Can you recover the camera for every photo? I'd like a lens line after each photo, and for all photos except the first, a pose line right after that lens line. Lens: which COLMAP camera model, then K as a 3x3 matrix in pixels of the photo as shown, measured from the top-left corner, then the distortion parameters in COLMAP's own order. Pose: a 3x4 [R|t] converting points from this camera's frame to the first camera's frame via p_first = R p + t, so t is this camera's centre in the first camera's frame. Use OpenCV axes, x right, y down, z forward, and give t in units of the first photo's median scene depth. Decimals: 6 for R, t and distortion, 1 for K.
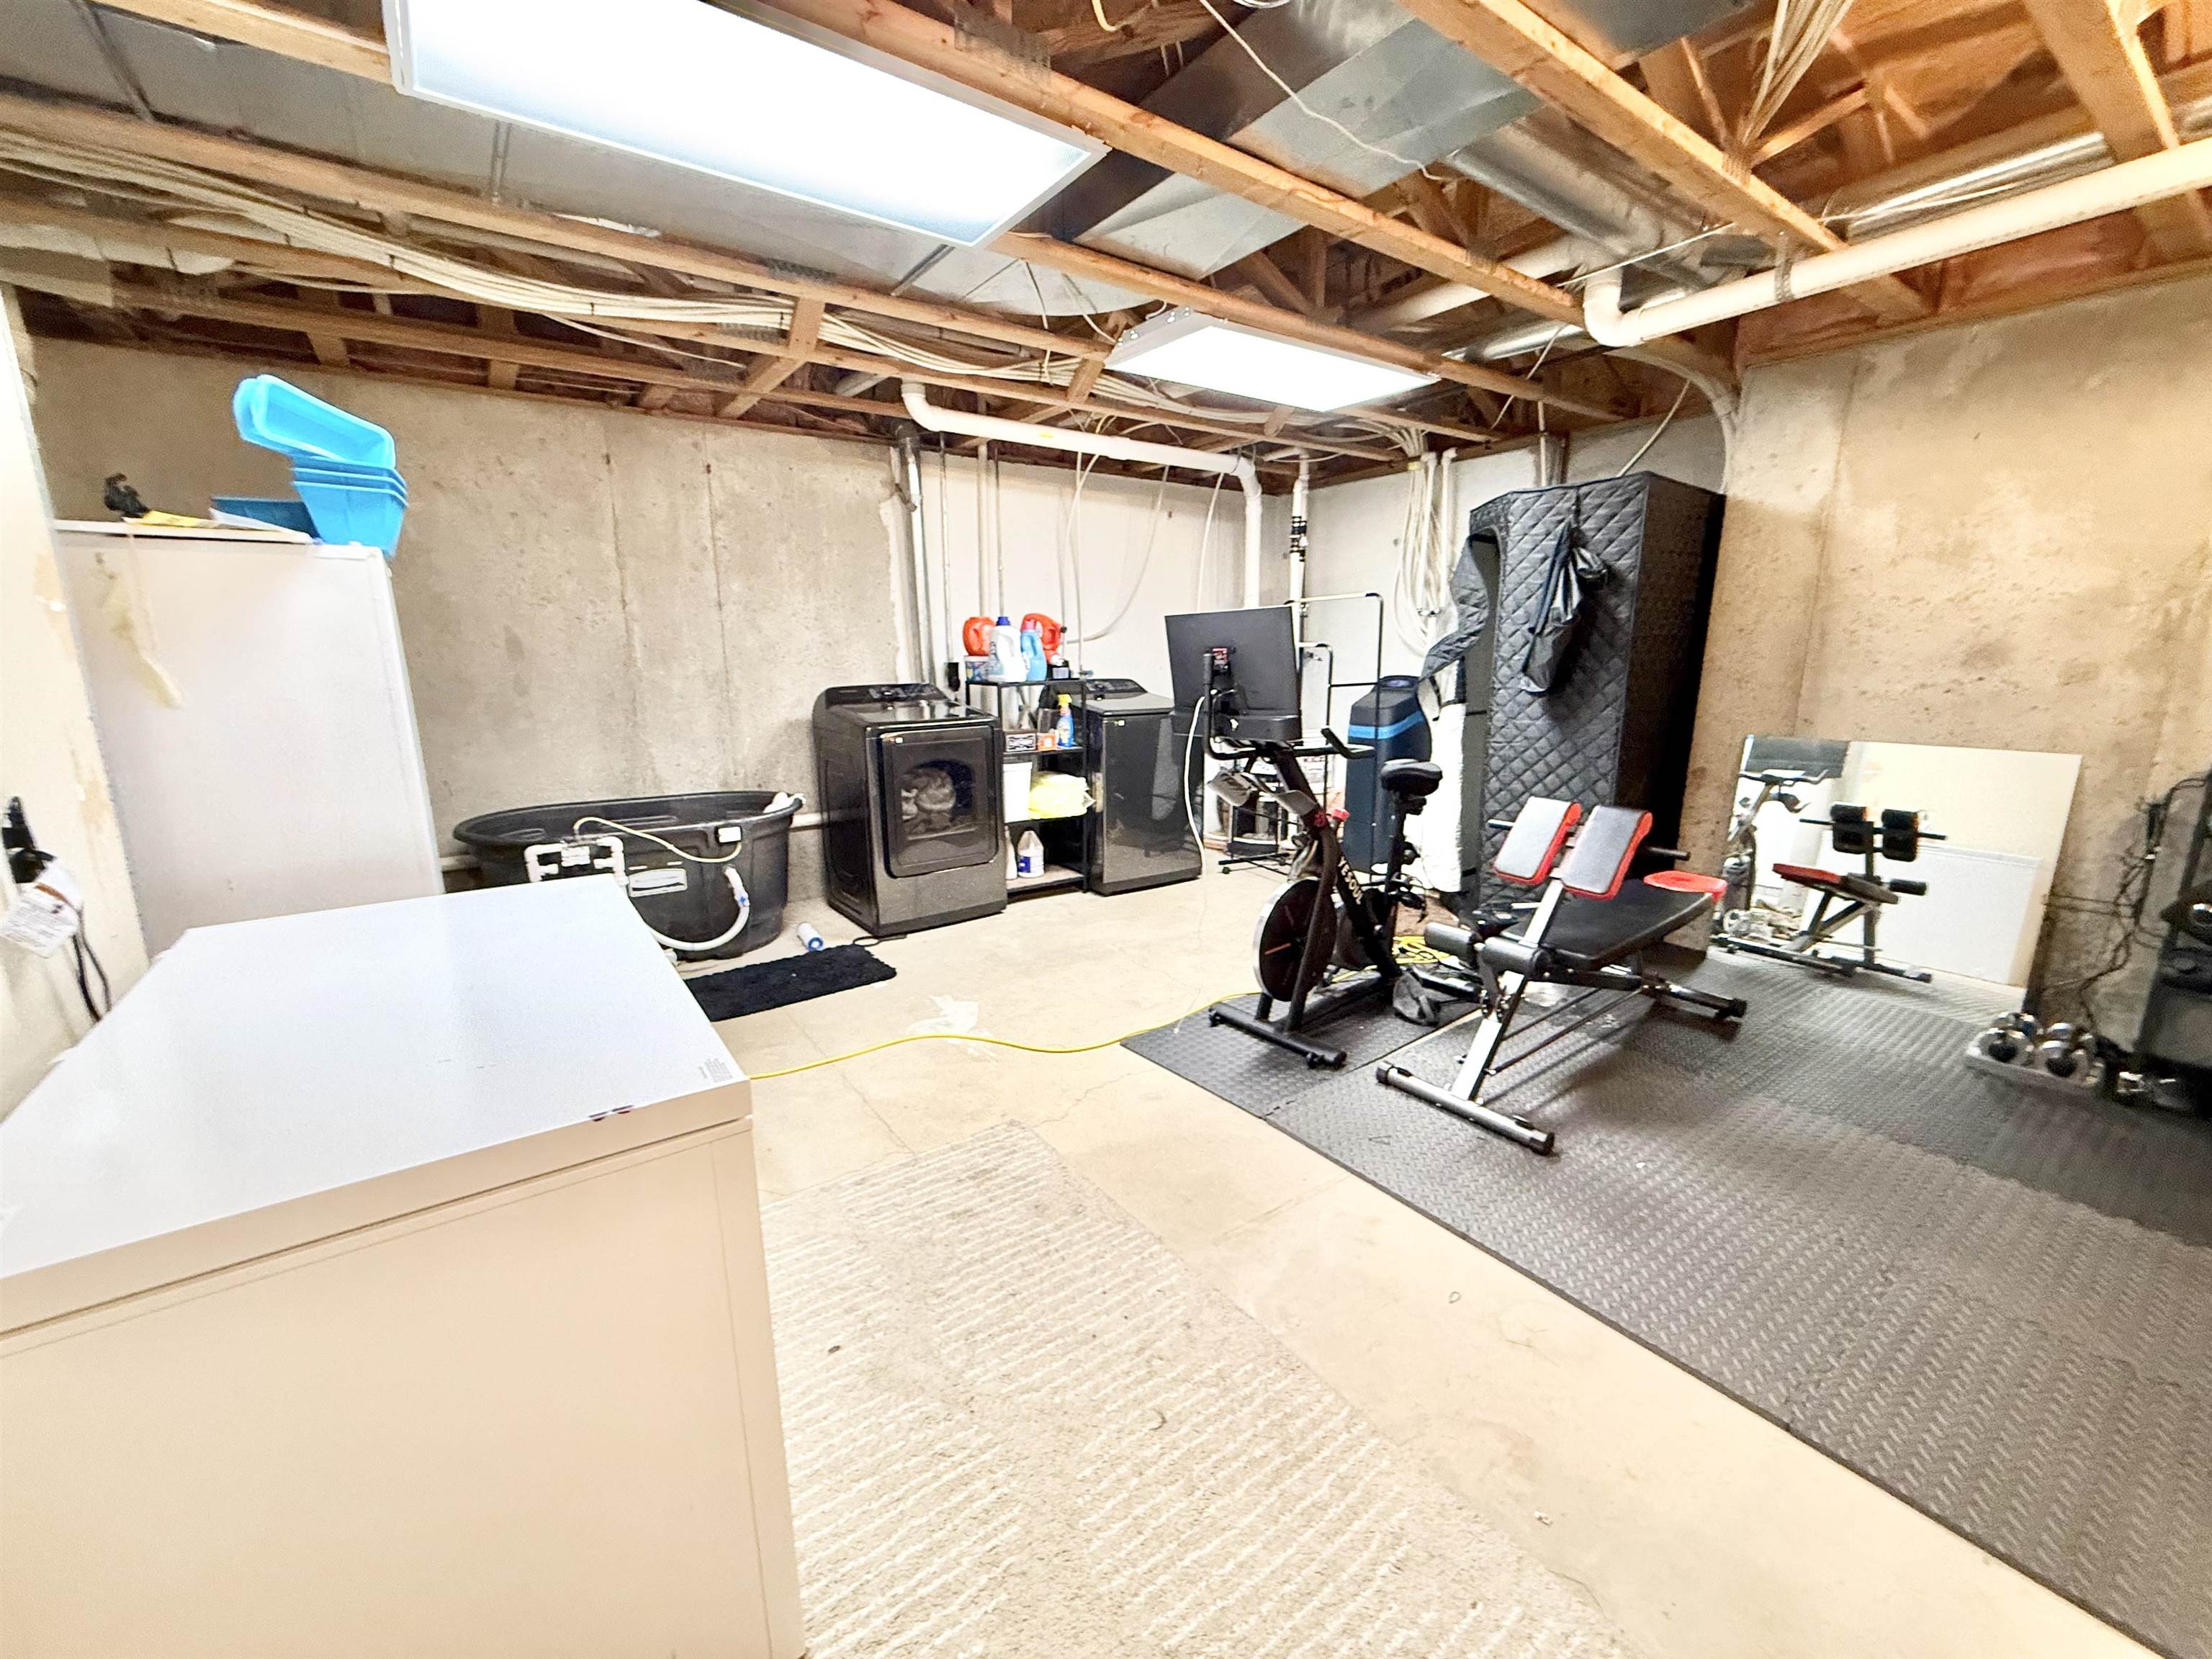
lens RADIAL K [[880.2, 0, 1098.5], [0, 880.2, 832.3], [0, 0, 1]] dist [-0.001599, 0.000367]
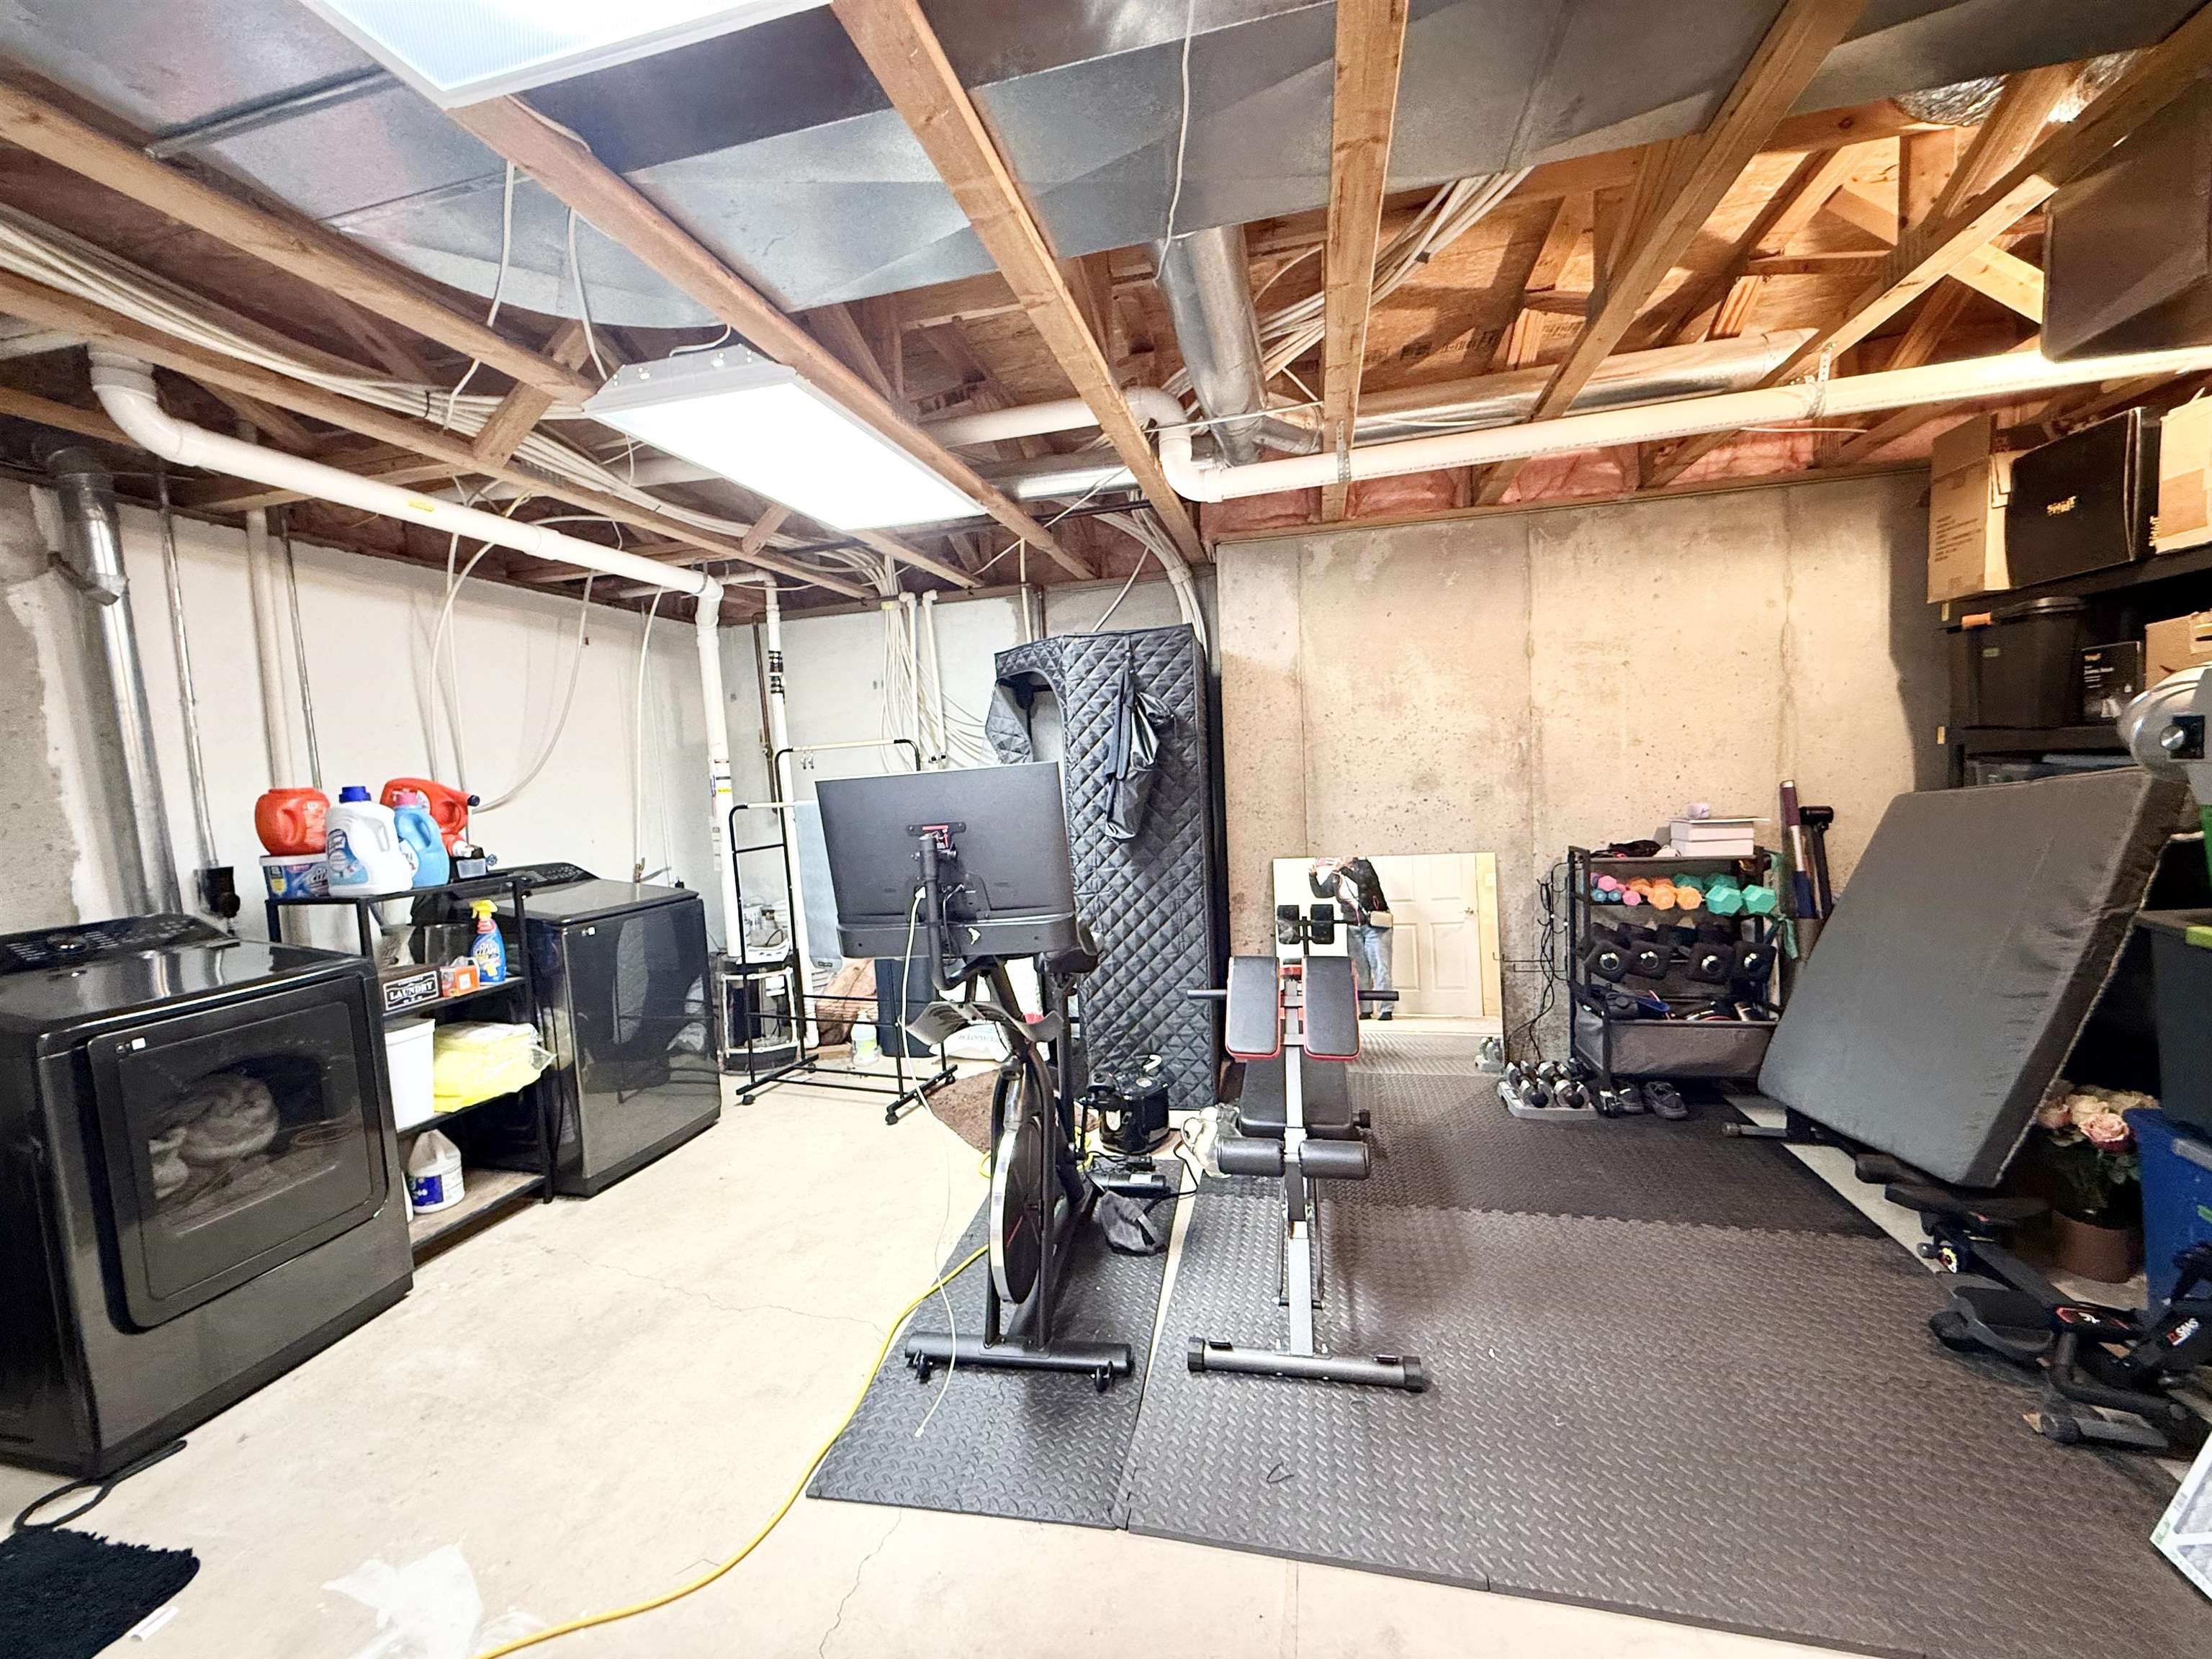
lens RADIAL K [[880.2, 0, 1098.5], [0, 880.2, 832.3], [0, 0, 1]] dist [-0.001599, 0.000367]
pose [[0.754697, -0.082206, 0.650902, -0.123686], [0.182294, 0.979327, -0.087679, -0.074649], [-0.630239, 0.184827, 0.754081, 0.254107]]
